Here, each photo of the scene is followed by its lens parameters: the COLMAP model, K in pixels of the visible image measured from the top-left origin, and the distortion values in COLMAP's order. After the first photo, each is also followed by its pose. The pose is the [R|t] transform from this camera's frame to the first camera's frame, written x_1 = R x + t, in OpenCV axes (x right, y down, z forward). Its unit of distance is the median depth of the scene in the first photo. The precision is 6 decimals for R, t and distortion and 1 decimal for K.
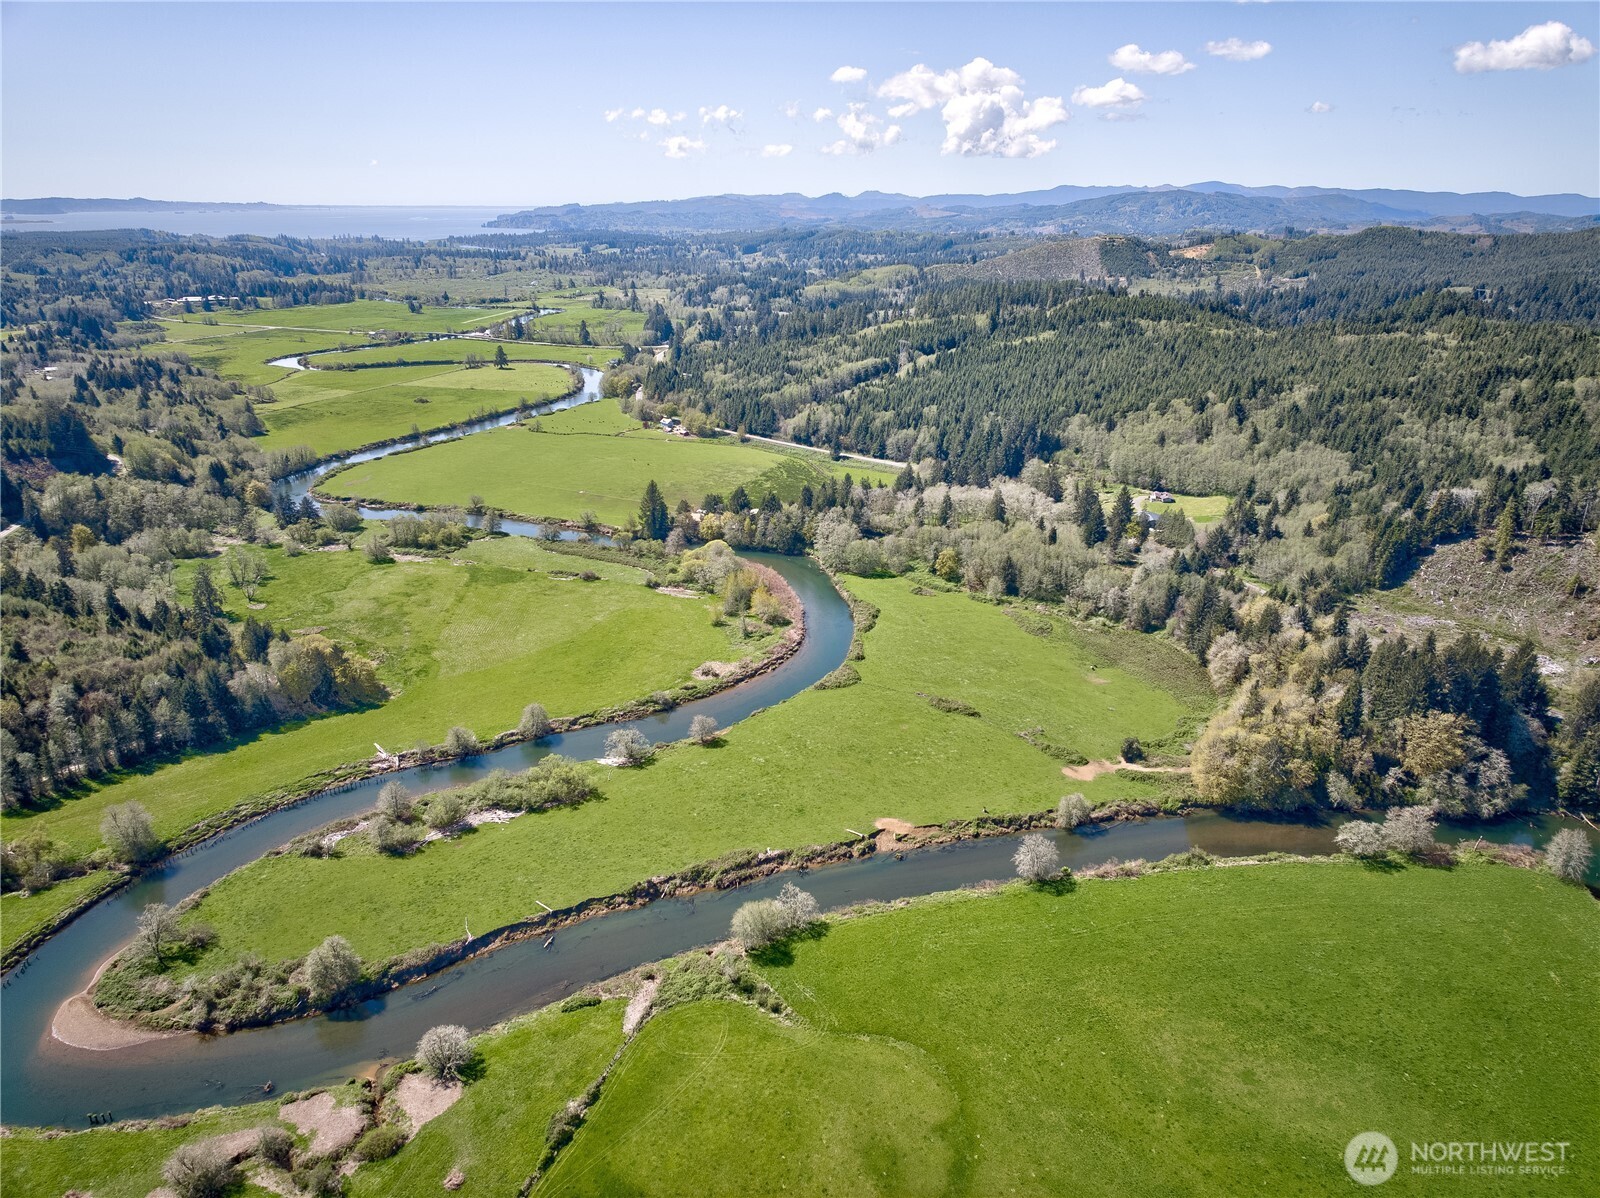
lens RADIAL K [[1103.0, 0, 800.0], [0, 1103.0, 599.0], [0, 0, 1]] dist [0.020878, -0.004348]
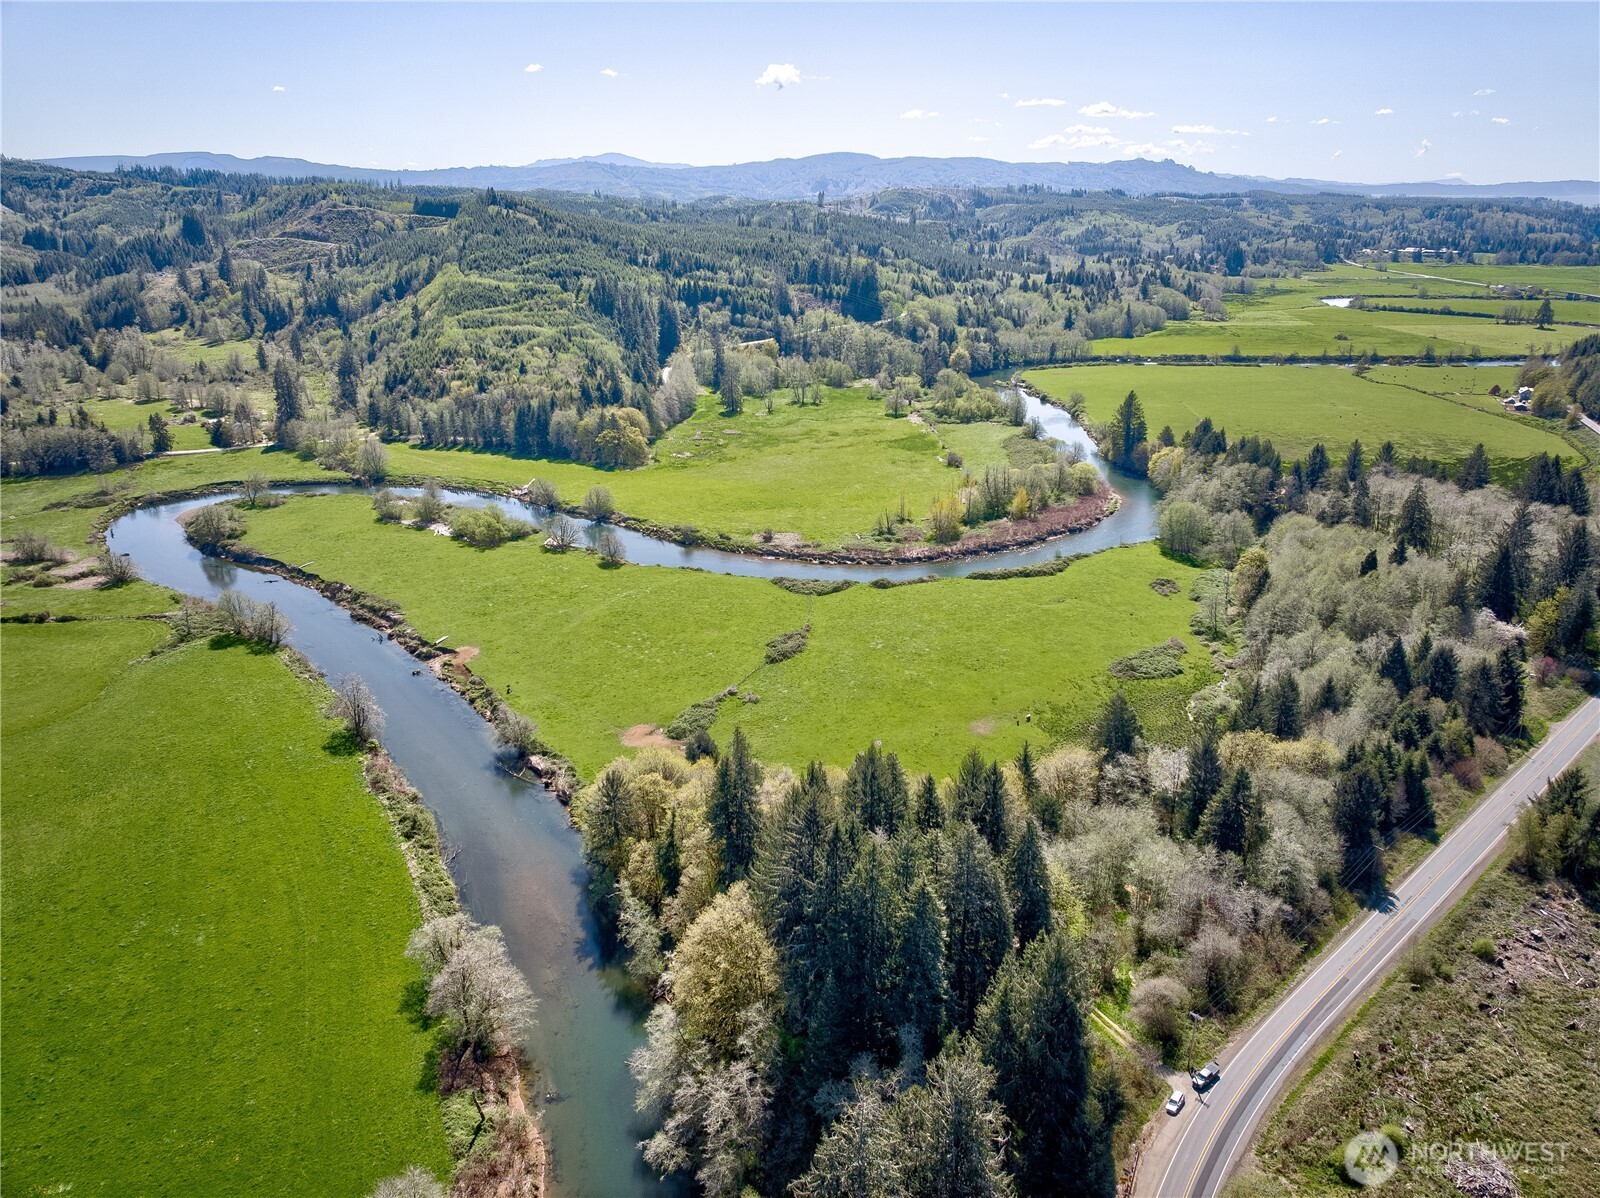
lens RADIAL K [[1114.6, 0, 800.0], [0, 1114.6, 599.0], [0, 0, 1]] dist [0.007717, -0.021214]
pose [[0.363096, 0.318801, -0.875515, 0.819692], [-0.315657, 0.926168, 0.206335, -0.090359], [0.876654, 0.201443, 0.436920, 0.722923]]
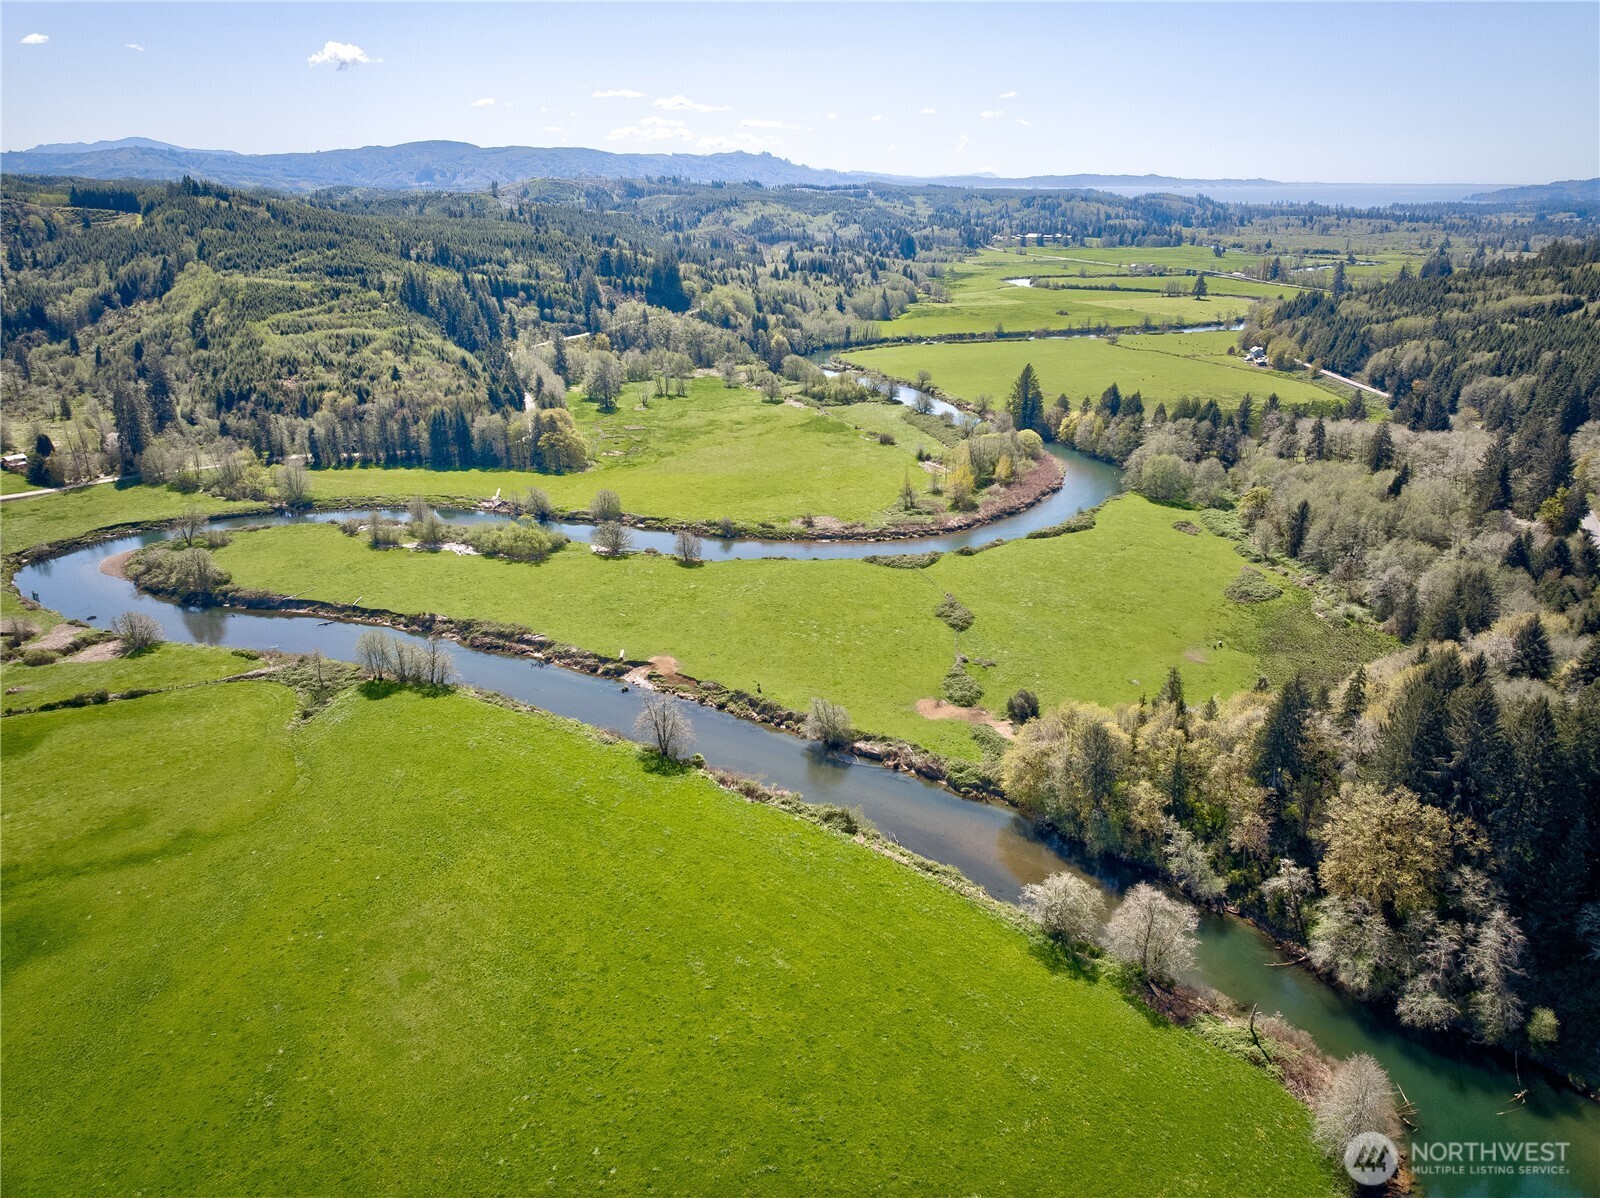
lens RADIAL K [[1114.6, 0, 800.0], [0, 1114.6, 599.0], [0, 0, 1]] dist [0.007717, -0.021214]
pose [[0.669804, 0.261486, -0.694973, 0.637064], [-0.255986, 0.959882, 0.114443, 0.027757], [0.697018, 0.101249, 0.709870, 0.396639]]
